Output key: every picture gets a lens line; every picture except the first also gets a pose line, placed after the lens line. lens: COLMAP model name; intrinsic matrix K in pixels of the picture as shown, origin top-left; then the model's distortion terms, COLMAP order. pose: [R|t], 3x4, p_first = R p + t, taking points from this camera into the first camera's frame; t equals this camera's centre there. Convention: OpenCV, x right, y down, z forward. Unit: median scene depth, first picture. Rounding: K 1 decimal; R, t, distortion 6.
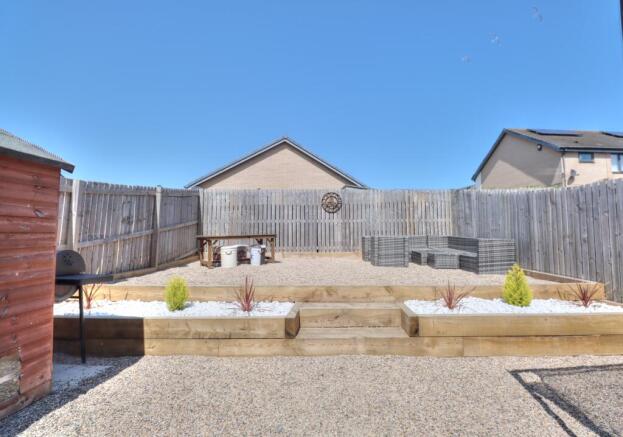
lens RADIAL K [[309.6, 0, 329.5], [0, 309.6, 210.5], [0, 0, 1]] dist [-0.012644, -0.003738]
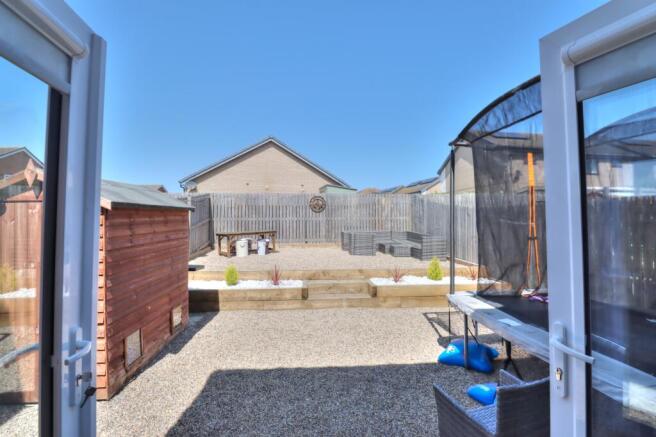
lens RADIAL K [[303.0, 0, 330.4], [0, 303.0, 216.0], [0, 0, 1]] dist [-0.008807, -0.000695]
pose [[0.996709, 0.004144, 0.080959, -0.059315], [-0.009438, 0.997833, 0.065116, -0.083170], [-0.080514, -0.065666, 0.994588, -0.333043]]
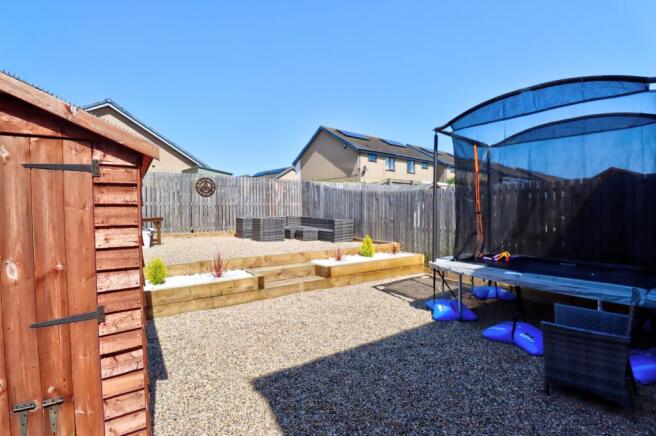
lens RADIAL K [[303.0, 0, 332.2], [0, 303.0, 218.8], [0, 0, 1]] dist [-0.008807, -0.000695]
pose [[0.824578, -0.015562, 0.565535, -0.331870], [-0.043879, 0.994851, 0.091353, -0.044393], [-0.564045, -0.100143, 0.819649, -0.199917]]
